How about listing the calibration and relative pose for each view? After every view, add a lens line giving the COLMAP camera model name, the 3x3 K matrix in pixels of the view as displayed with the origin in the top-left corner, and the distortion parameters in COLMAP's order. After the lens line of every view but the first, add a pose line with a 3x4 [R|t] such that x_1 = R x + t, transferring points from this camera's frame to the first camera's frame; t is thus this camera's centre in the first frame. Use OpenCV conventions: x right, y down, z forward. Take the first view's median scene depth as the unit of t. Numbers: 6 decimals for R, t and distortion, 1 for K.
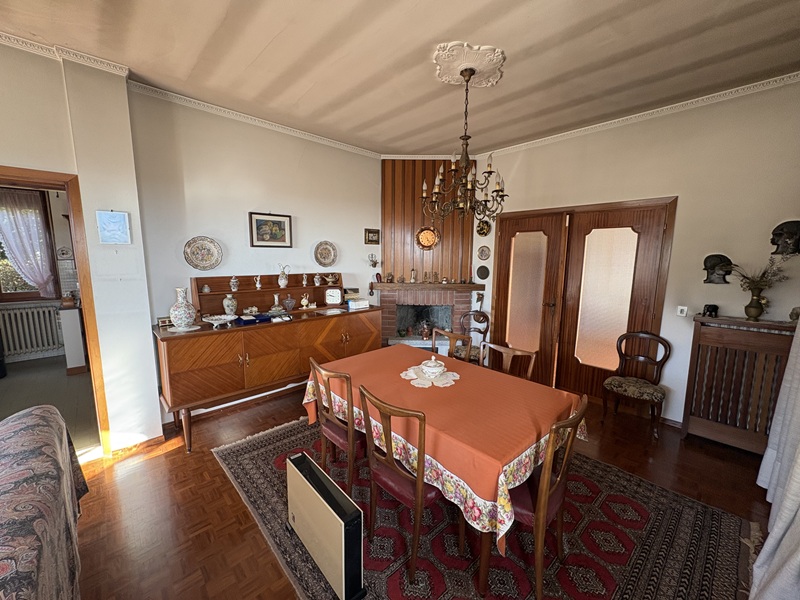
lens RADIAL K [[317.4, 0, 398.8], [0, 317.4, 299.3], [0, 0, 1]] dist [0.000381, 0.000173]
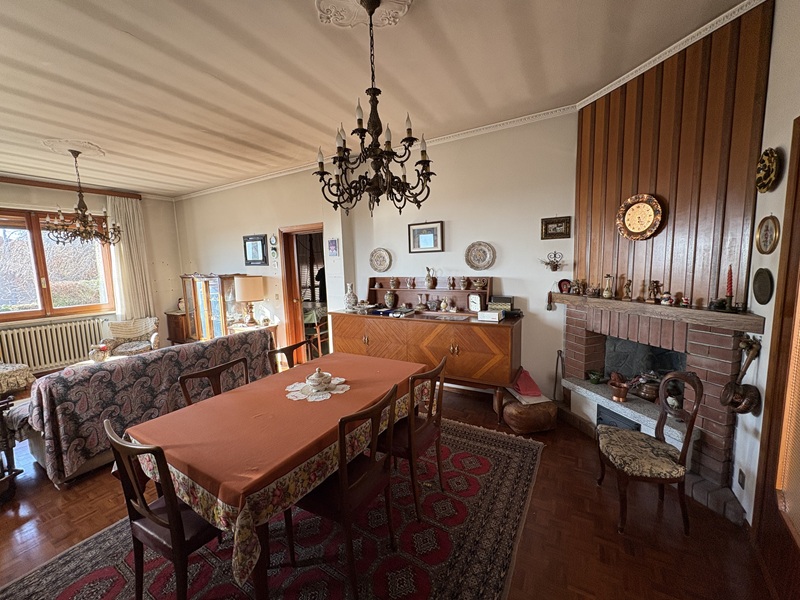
lens RADIAL K [[317.4, 0, 399.0], [0, 317.4, 298.9], [0, 0, 1]] dist [0.000381, 0.000173]
pose [[0.271254, 0.093738, -0.957932, 0.585573], [-0.098959, 0.992688, 0.069118, -0.060948], [0.957407, 0.076048, 0.278547, 0.538076]]
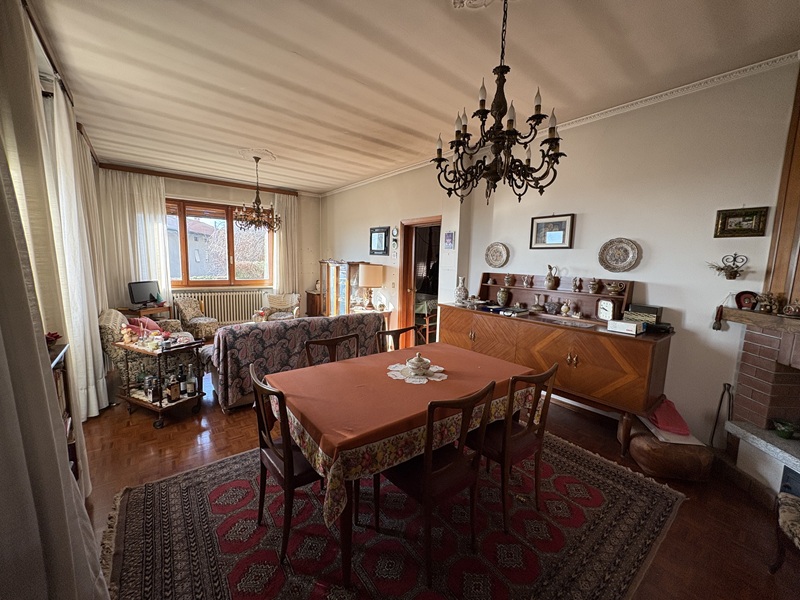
lens RADIAL K [[317.4, 0, 398.7], [0, 317.4, 299.1], [0, 0, 1]] dist [0.000381, 0.000173]
pose [[-0.091915, 0.112390, -0.989404, 0.583957], [-0.162885, 0.978530, 0.126287, -0.049907], [0.982354, 0.172767, -0.071635, 0.554467]]
